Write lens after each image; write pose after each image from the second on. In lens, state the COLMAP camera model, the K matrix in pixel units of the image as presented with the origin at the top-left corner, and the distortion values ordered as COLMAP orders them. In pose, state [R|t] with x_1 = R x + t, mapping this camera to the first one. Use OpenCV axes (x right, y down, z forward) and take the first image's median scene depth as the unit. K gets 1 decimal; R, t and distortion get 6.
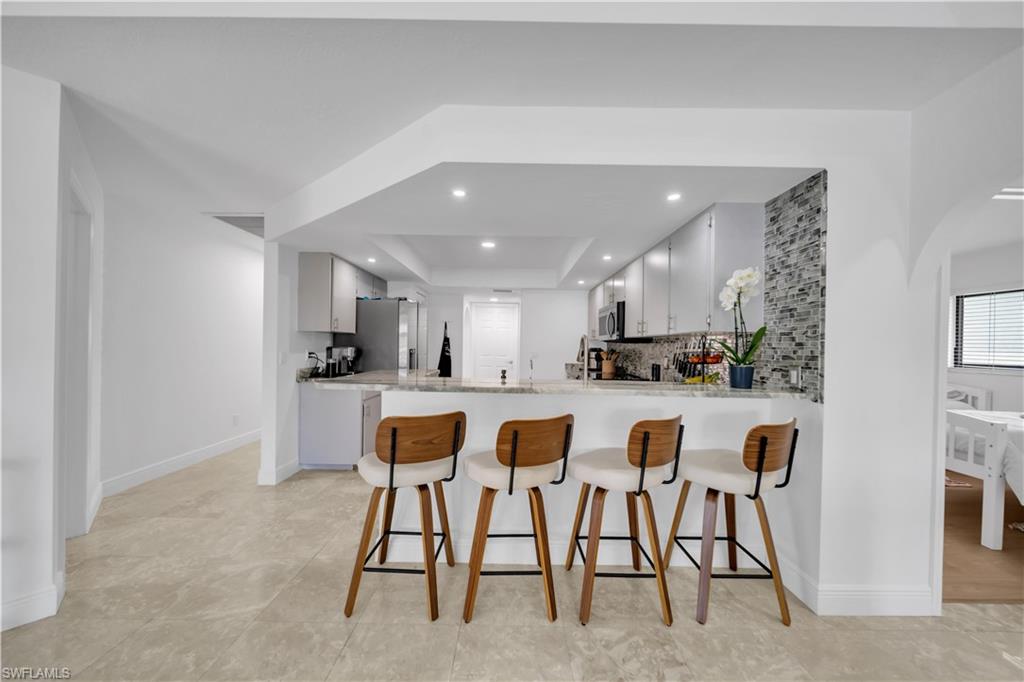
lens RADIAL K [[353.3, 0, 513.3], [0, 353.3, 346.5], [0, 0, 1]] dist [-0.000139, -0.000353]
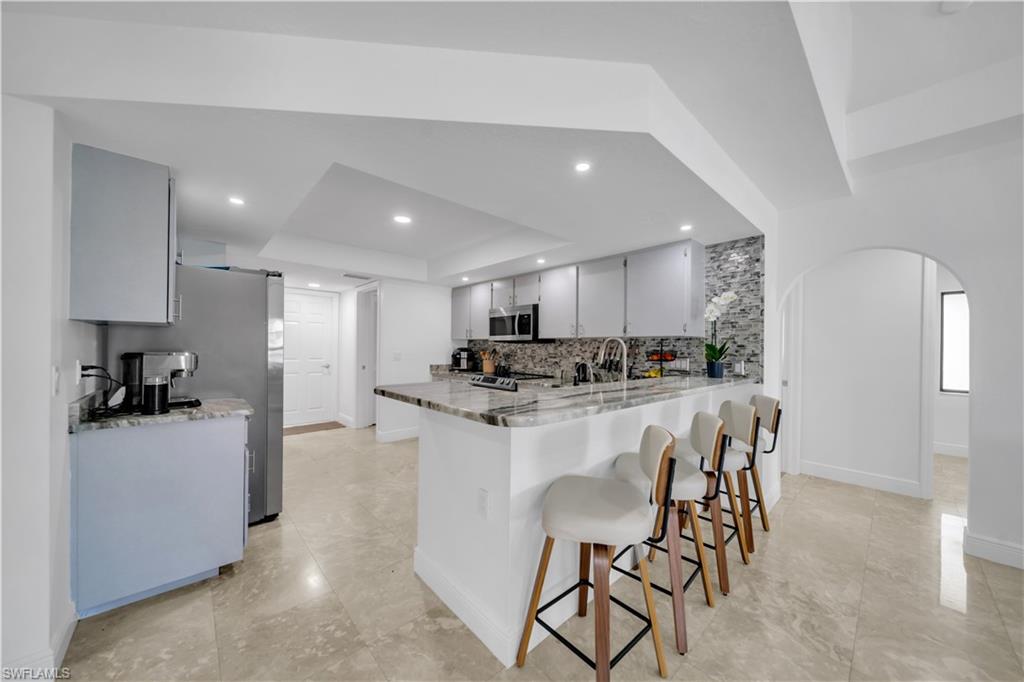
lens RADIAL K [[353.3, 0, 513.3], [0, 353.3, 346.5], [0, 0, 1]] dist [-0.000139, -0.000353]
pose [[0.738650, -0.008253, 0.674039, -0.939190], [0.003230, 0.999957, 0.008704, -0.020989], [-0.674082, -0.004251, 0.738645, 0.551134]]
